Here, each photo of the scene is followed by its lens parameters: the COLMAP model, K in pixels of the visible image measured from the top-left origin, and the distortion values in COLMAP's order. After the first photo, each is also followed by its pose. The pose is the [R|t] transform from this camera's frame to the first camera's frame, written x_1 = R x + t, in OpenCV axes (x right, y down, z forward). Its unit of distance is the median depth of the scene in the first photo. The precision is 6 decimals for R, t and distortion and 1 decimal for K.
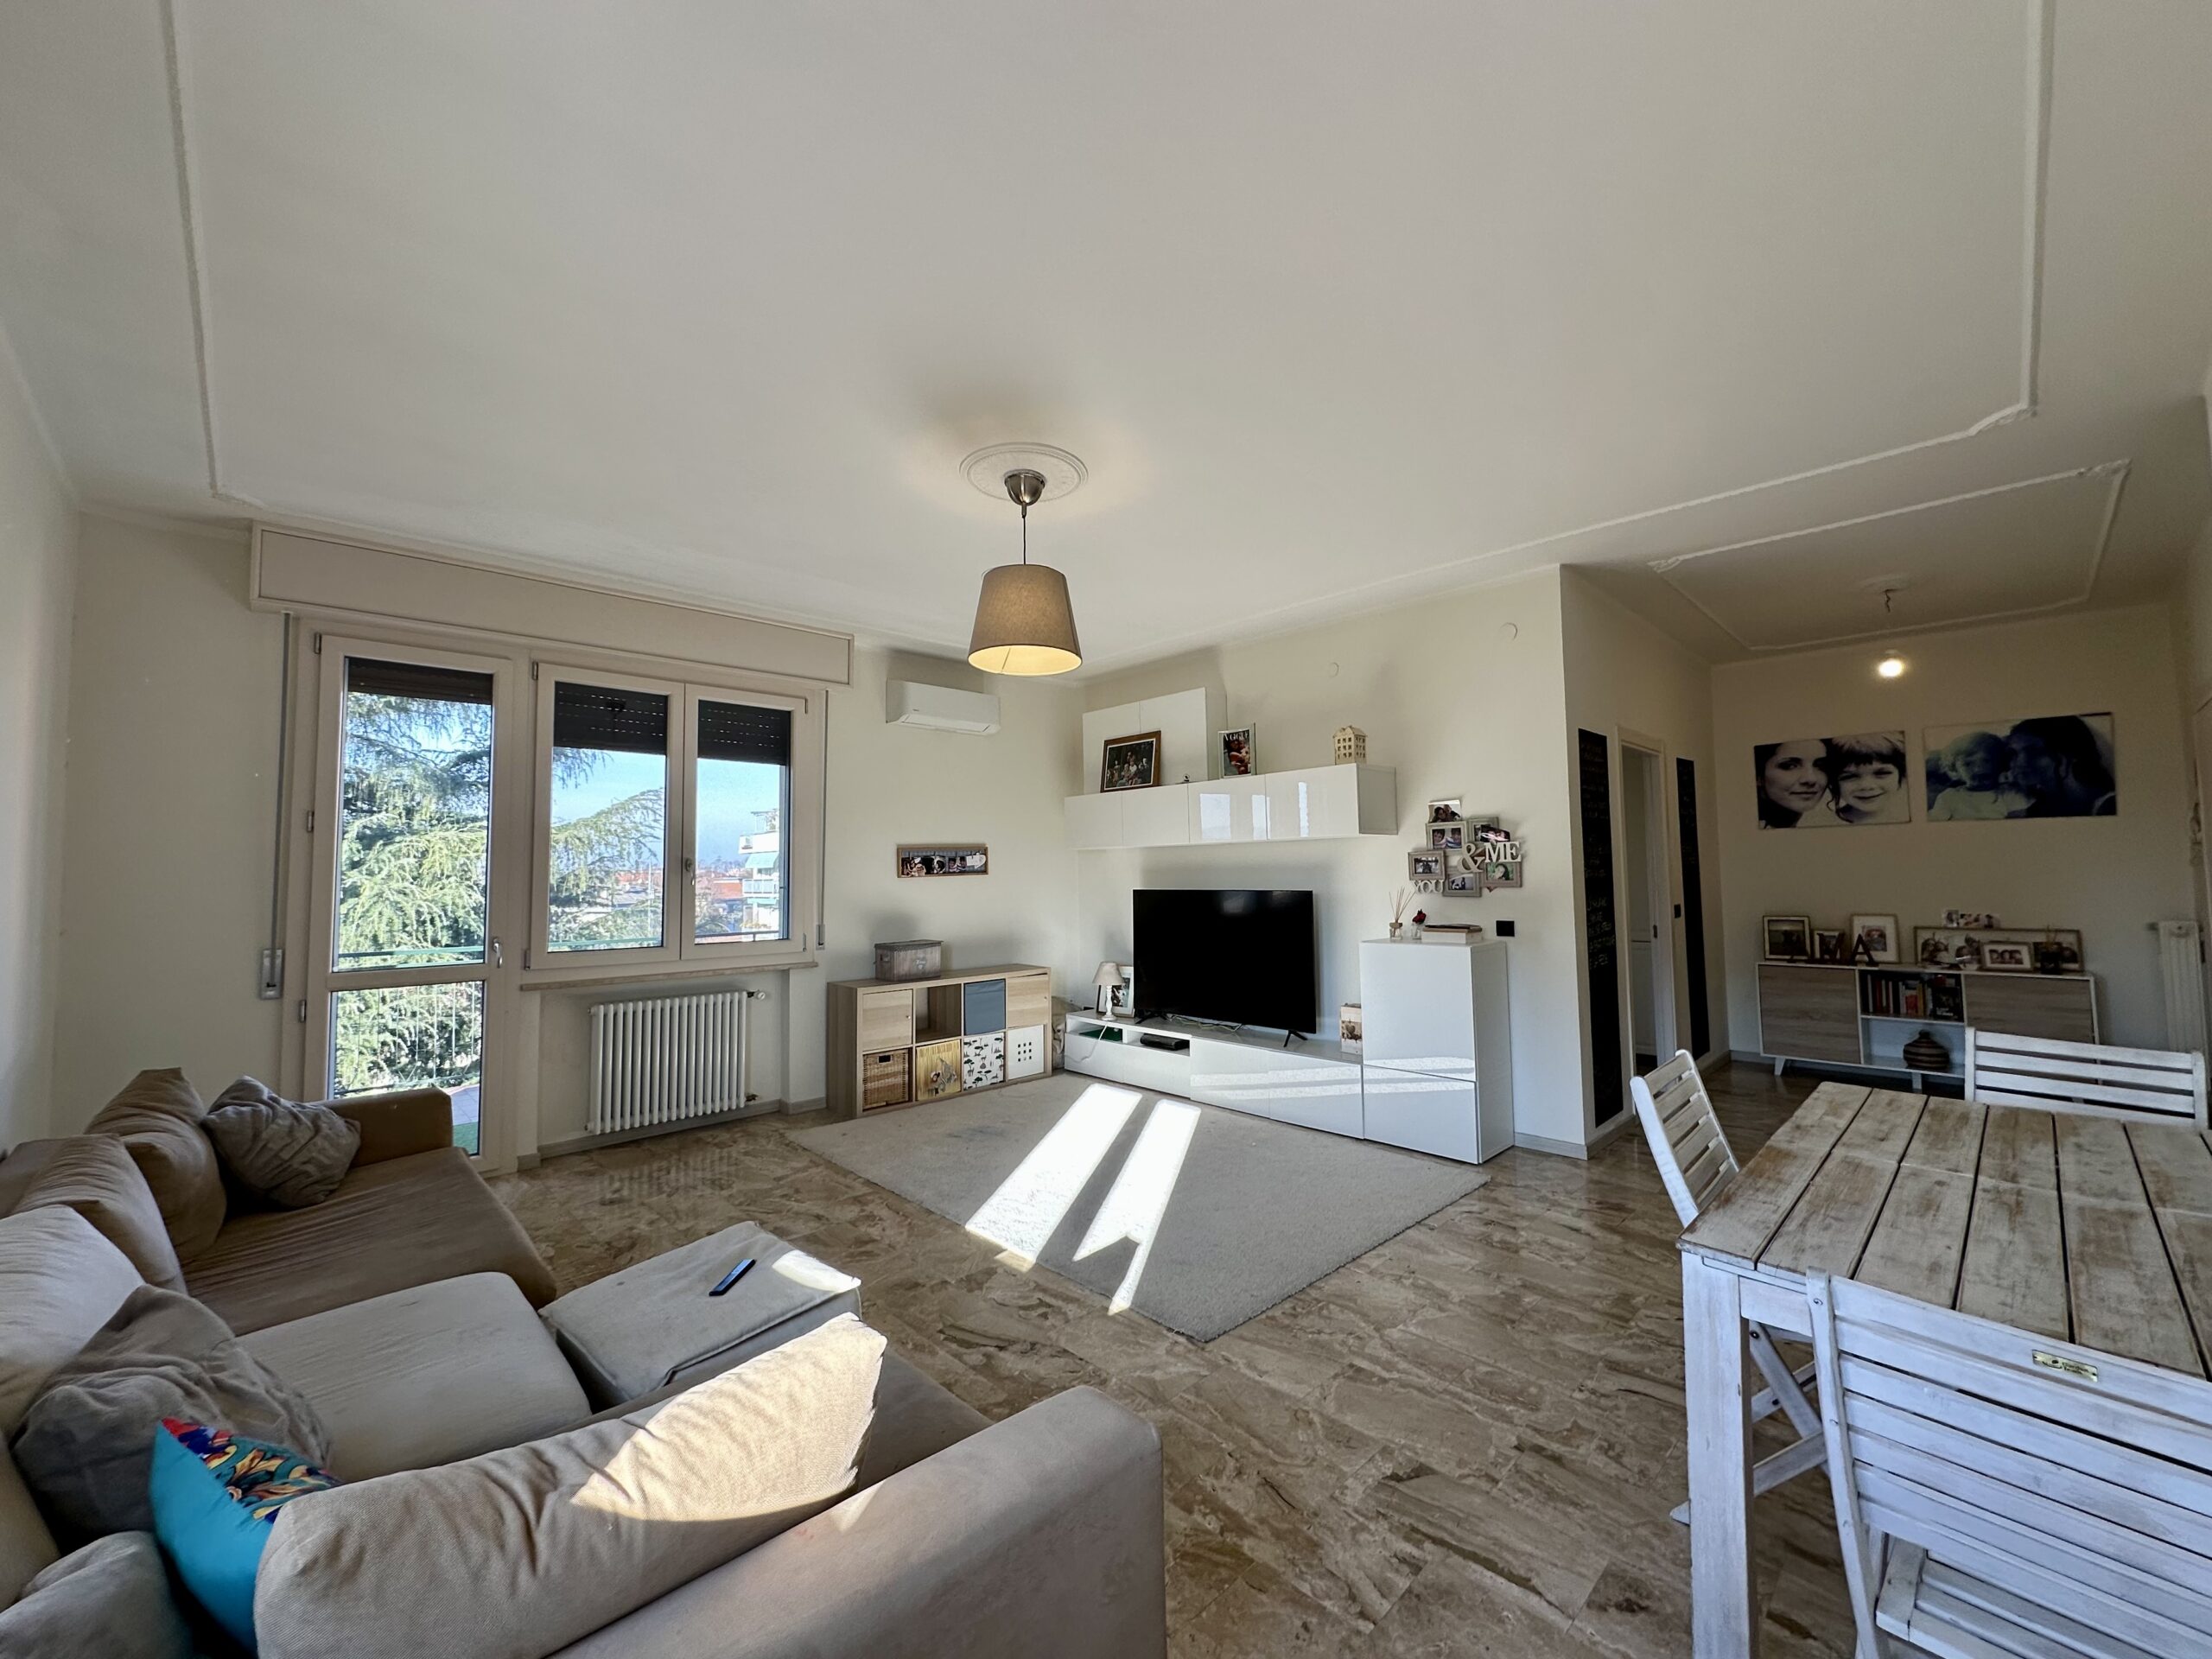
lens RADIAL K [[877.2, 0, 1109.5], [0, 877.2, 826.7], [0, 0, 1]] dist [-0.003303, 0.000571]
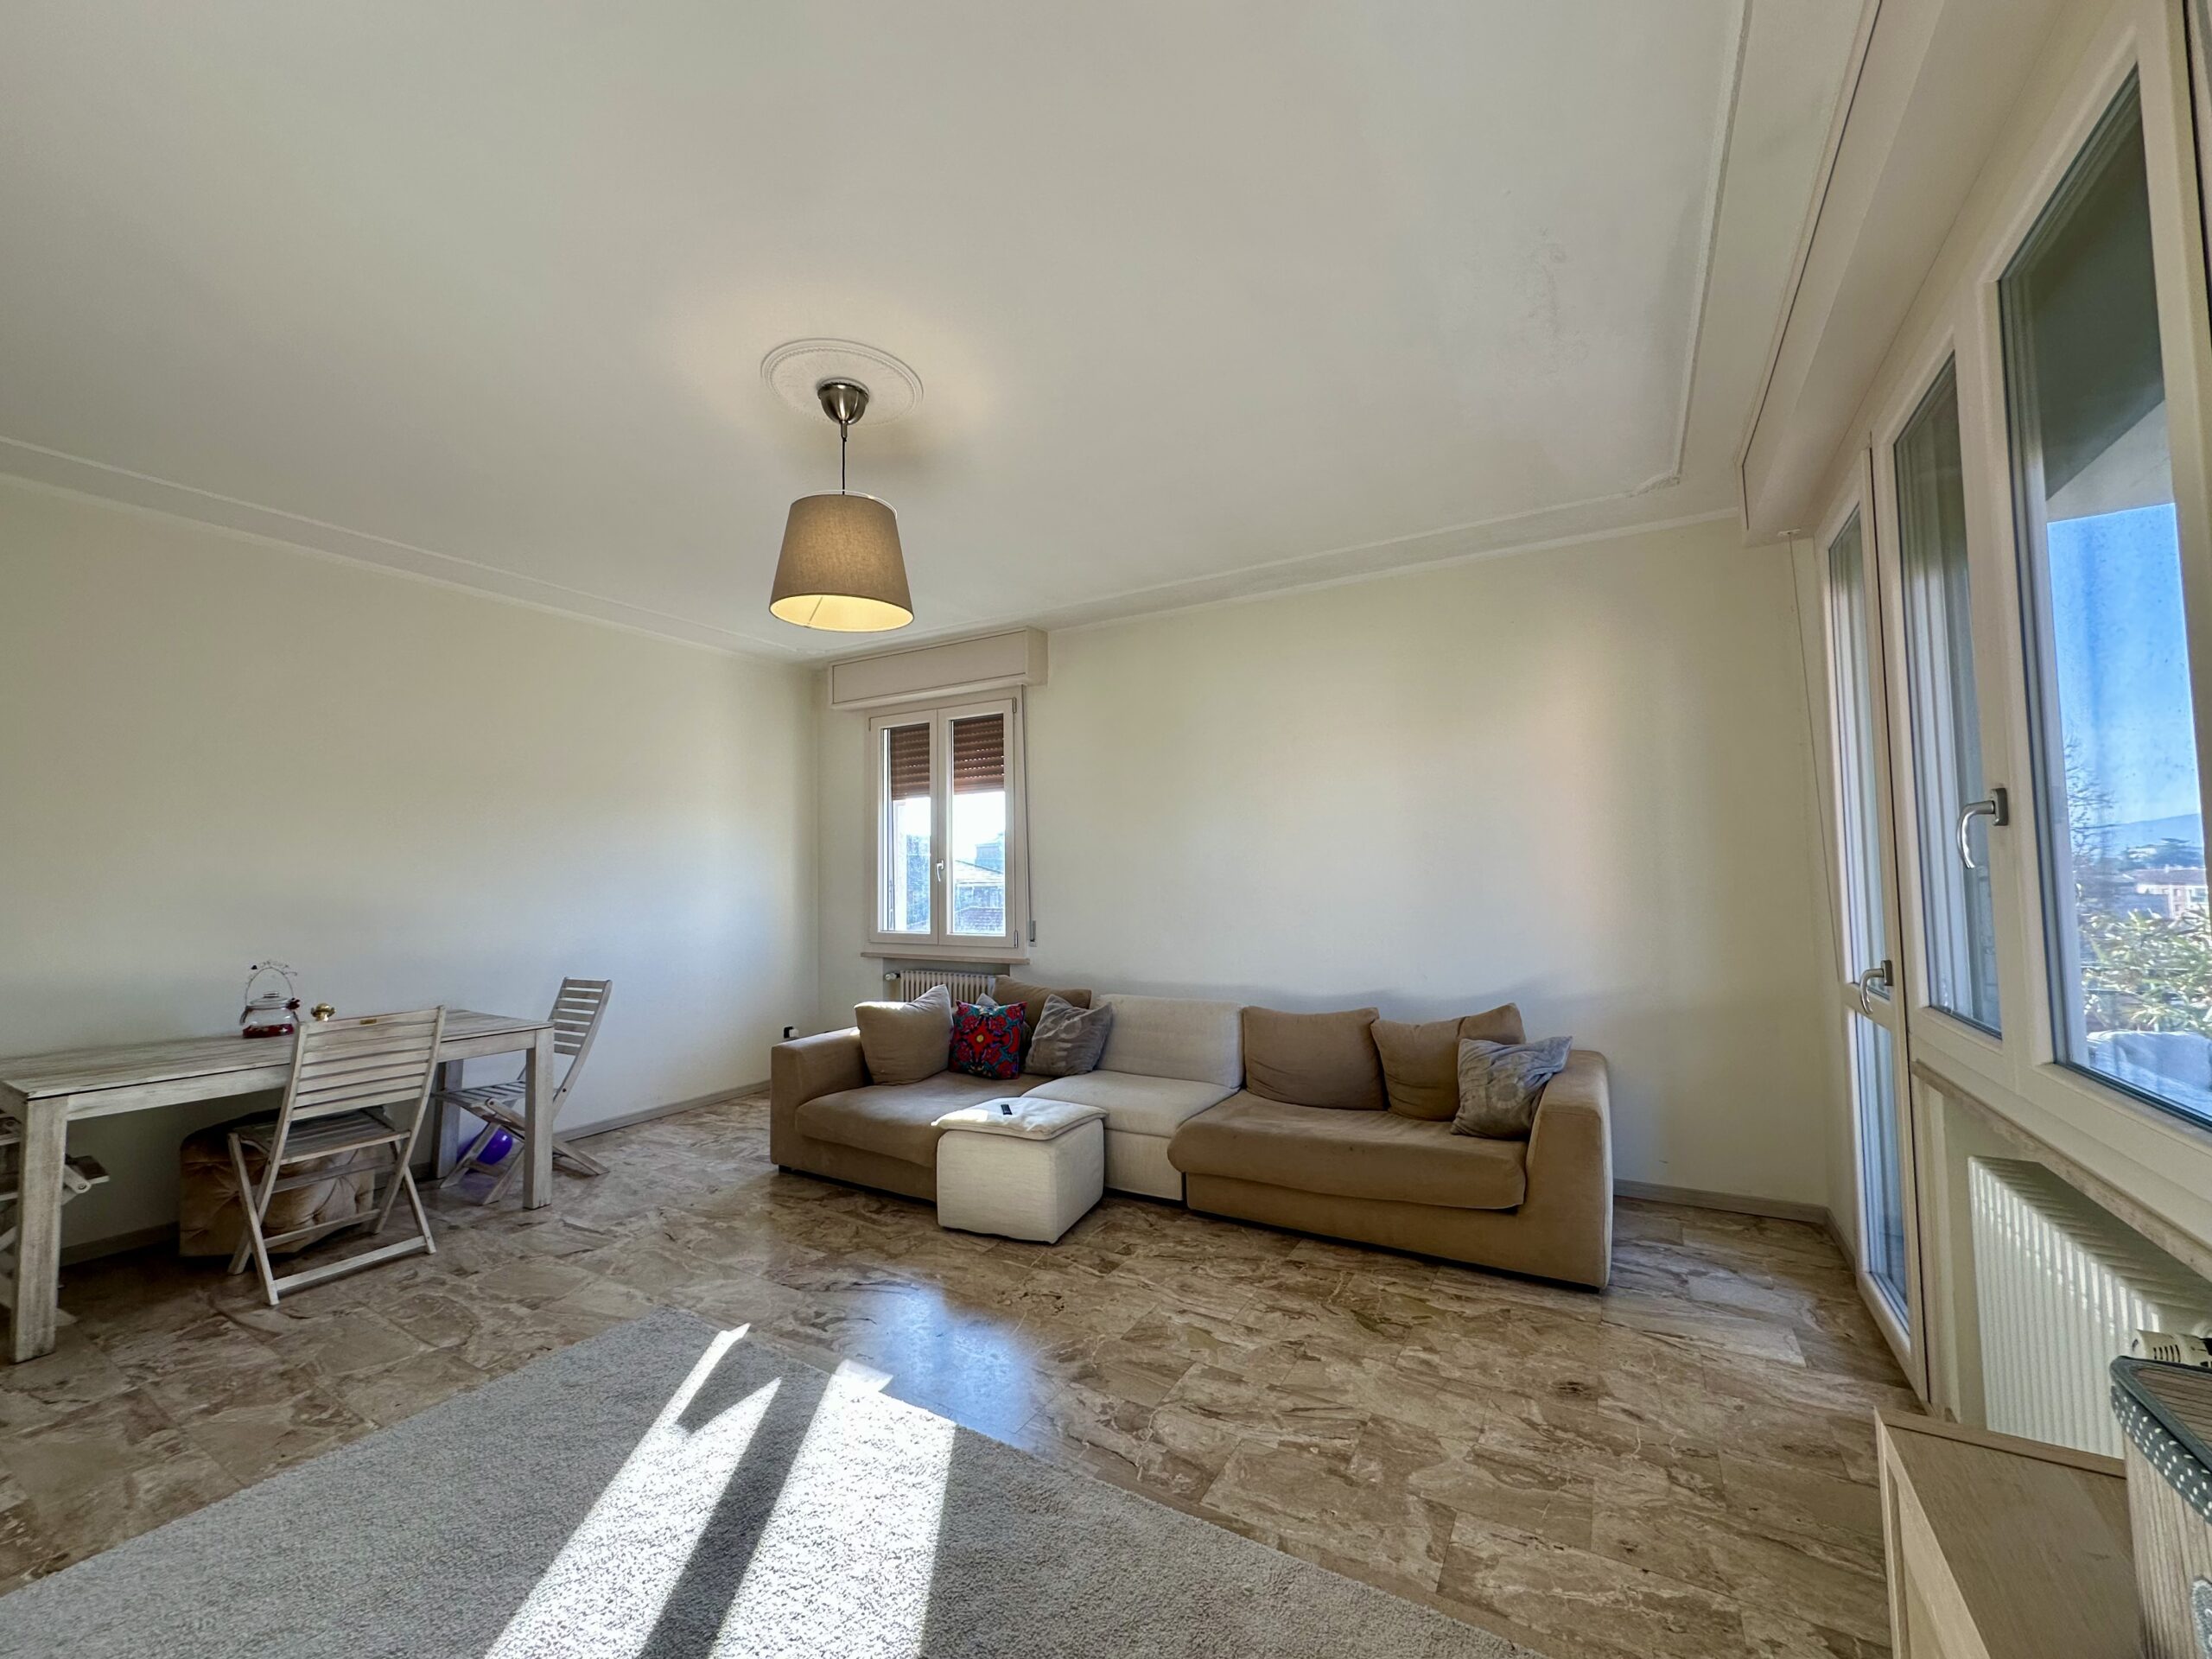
lens RADIAL K [[877.2, 0, 1110.5], [0, 877.2, 829.0], [0, 0, 1]] dist [-0.003303, 0.000571]
pose [[-0.962288, 0.009839, -0.271856, -0.085173], [0.040797, 0.993263, -0.108459, 0.084461], [0.268957, -0.115459, -0.956207, 1.395393]]
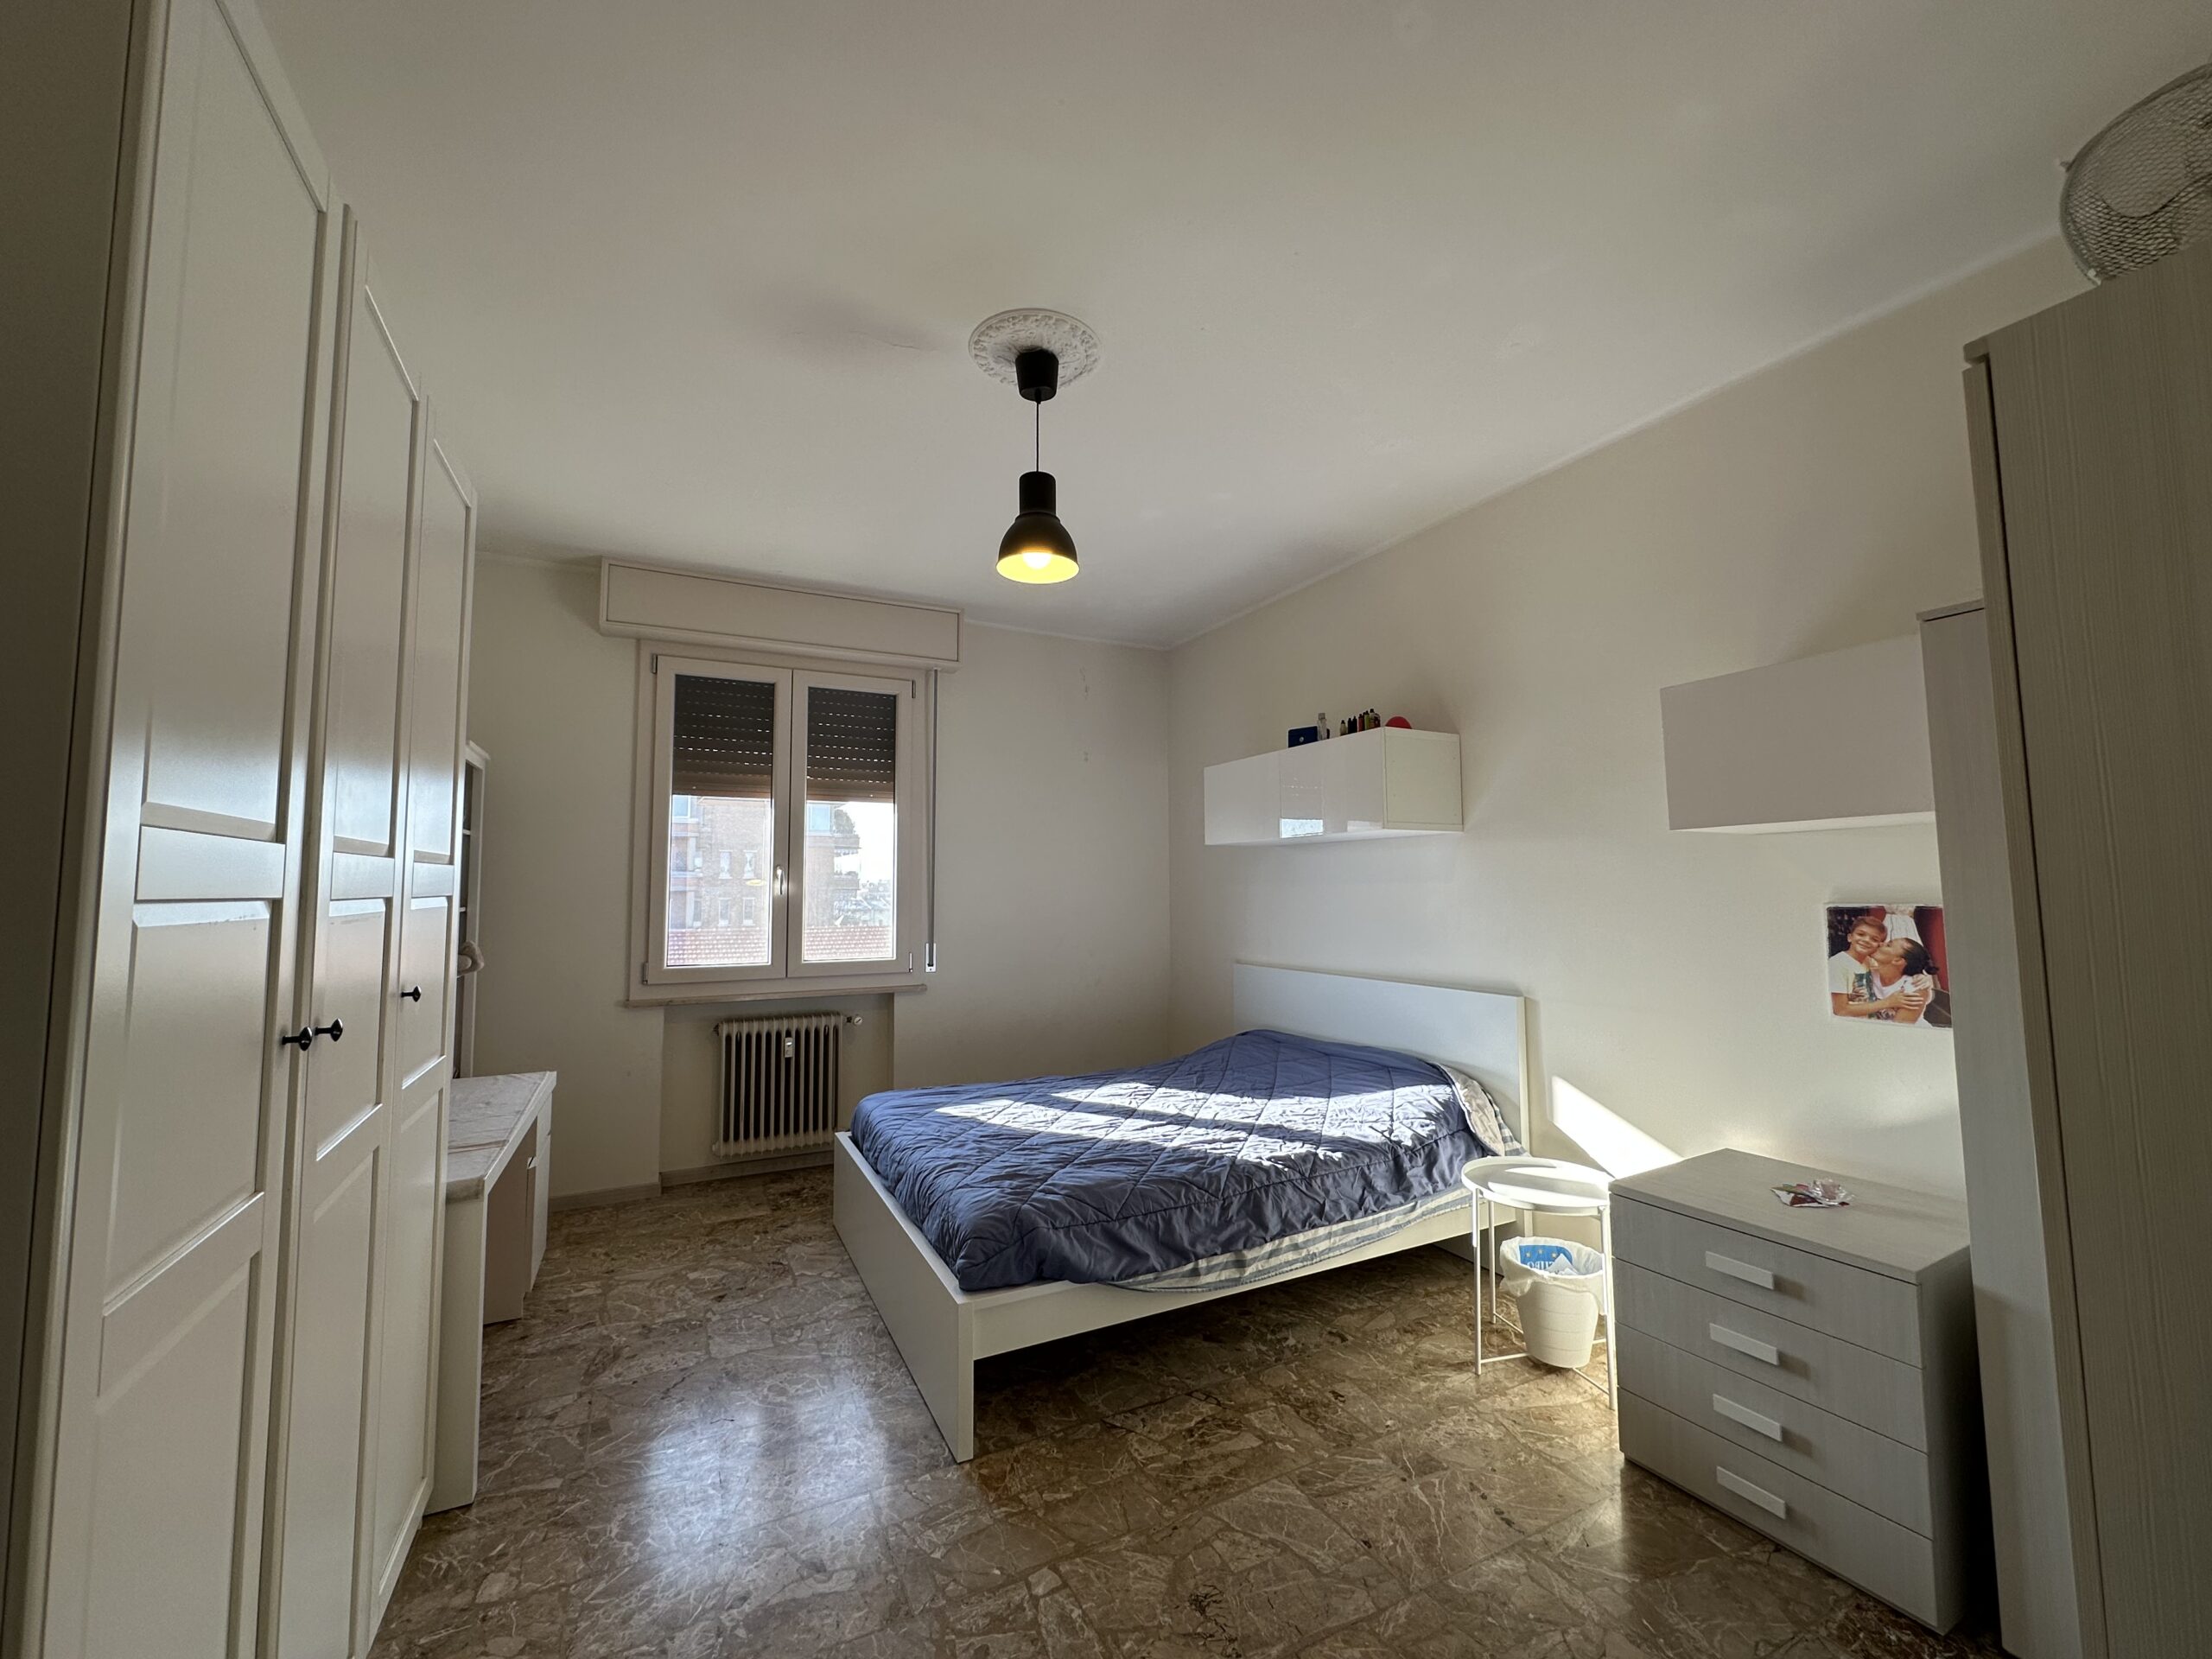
lens RADIAL K [[877.2, 0, 1104.4], [0, 877.2, 832.5], [0, 0, 1]] dist [-0.003303, 0.000571]
pose [[-0.298263, -0.058364, -0.952698, 0.667217], [0.067124, 0.994375, -0.081932, 0.044182], [0.952121, -0.088386, -0.292667, 0.684155]]
